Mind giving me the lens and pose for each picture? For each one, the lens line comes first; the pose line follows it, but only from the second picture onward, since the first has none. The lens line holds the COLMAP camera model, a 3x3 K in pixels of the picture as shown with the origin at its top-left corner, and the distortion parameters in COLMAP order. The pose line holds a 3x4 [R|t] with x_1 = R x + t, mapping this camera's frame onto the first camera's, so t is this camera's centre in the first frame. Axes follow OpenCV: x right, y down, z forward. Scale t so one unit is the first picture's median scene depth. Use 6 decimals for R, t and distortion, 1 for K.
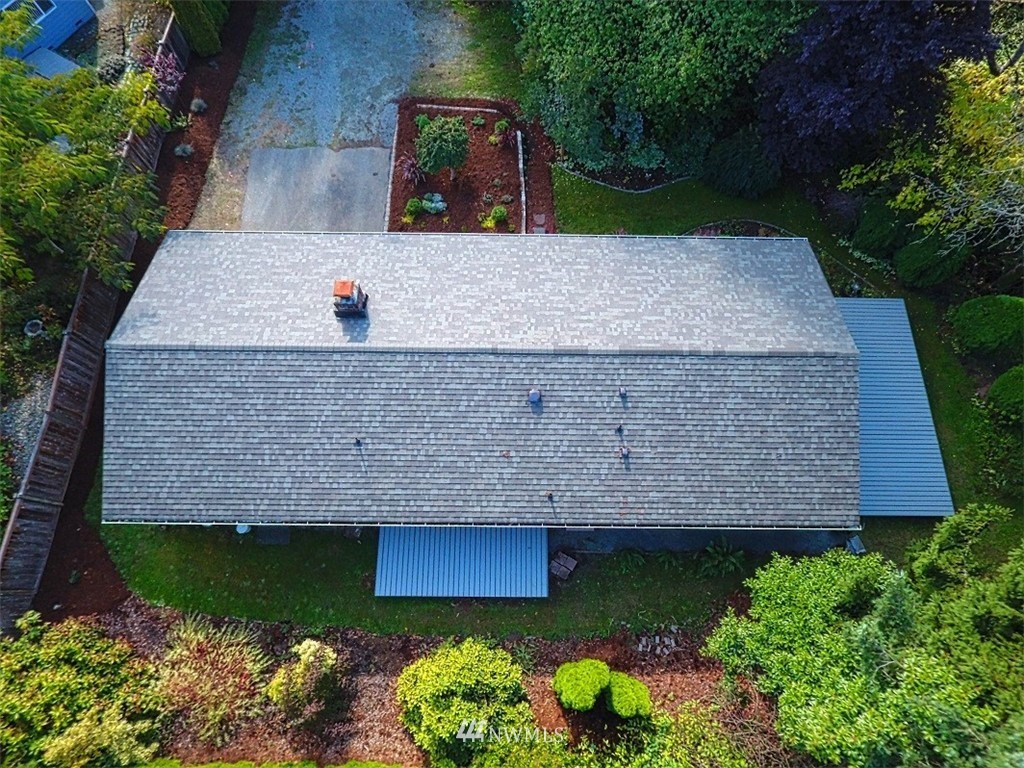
lens RADIAL K [[595.5, 0, 513.1], [0, 595.5, 366.7], [0, 0, 1]] dist [-0.009379, -0.001333]
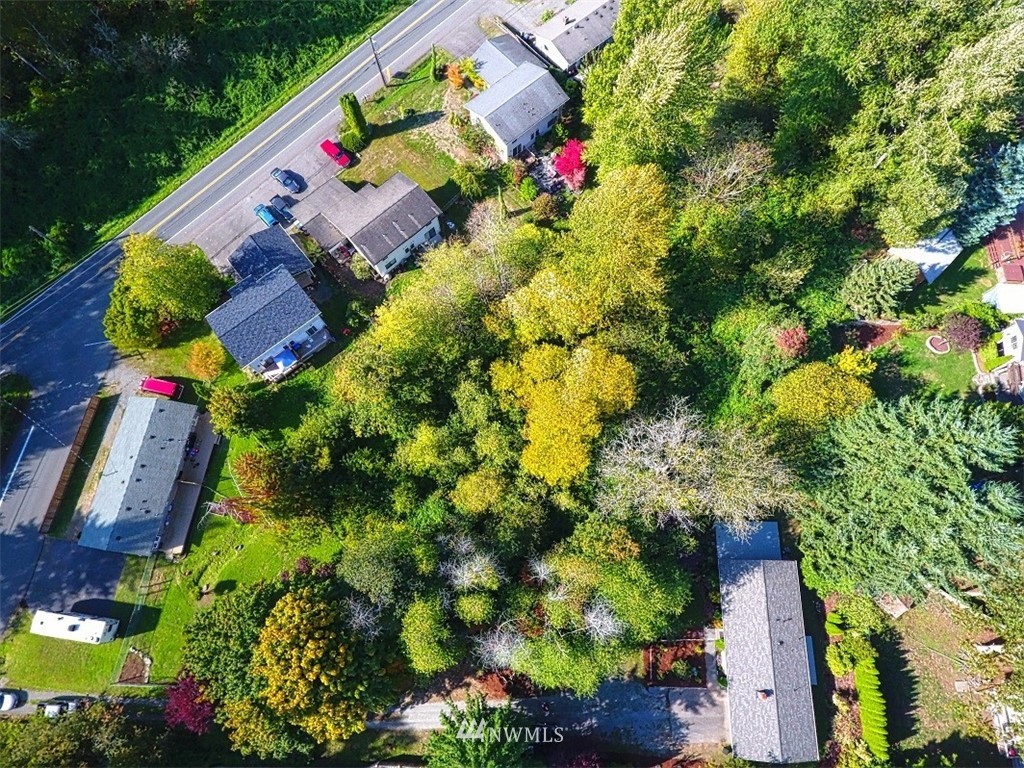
lens RADIAL K [[595.5, 0, 513.1], [0, 595.5, 366.7], [0, 0, 1]] dist [-0.009379, -0.001333]
pose [[0.024873, -0.950319, 0.310281, 0.536373], [0.944830, 0.123753, 0.303285, -3.155385], [-0.326616, 0.285619, 0.900968, -2.631615]]
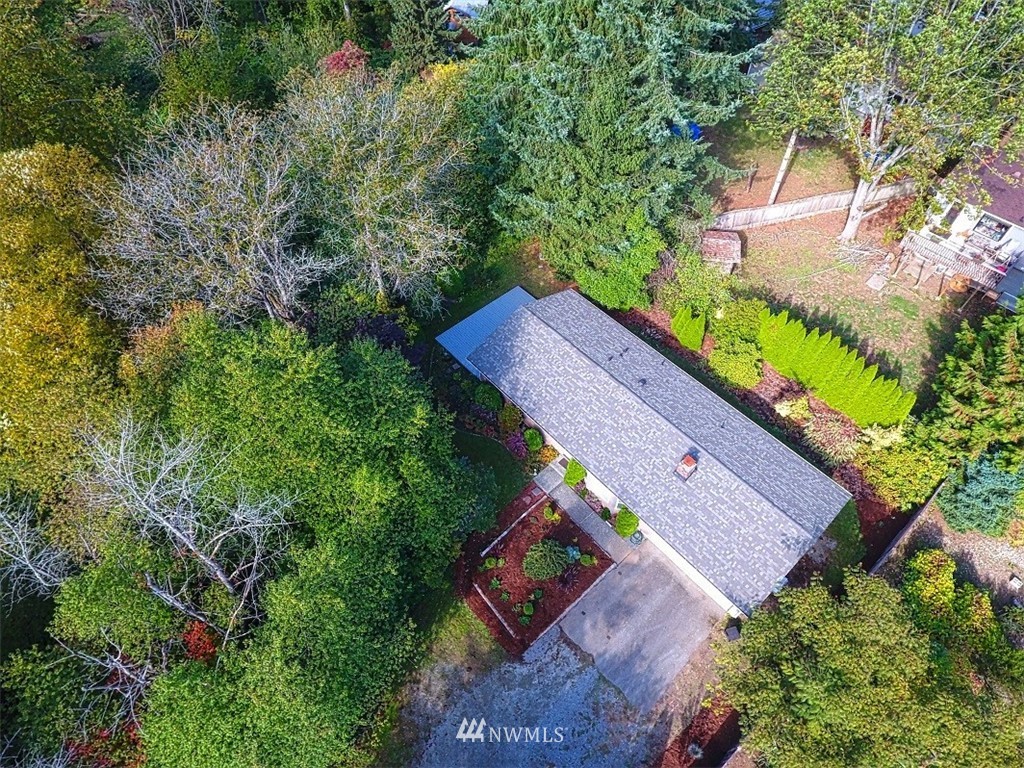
lens RADIAL K [[595.5, 0, 513.1], [0, 595.5, 366.7], [0, 0, 1]] dist [-0.009379, -0.001333]
pose [[-0.666539, -0.588342, 0.457799, -0.581334], [0.701199, -0.286330, 0.652943, -1.602042], [-0.253072, 0.756220, 0.603395, -0.192247]]
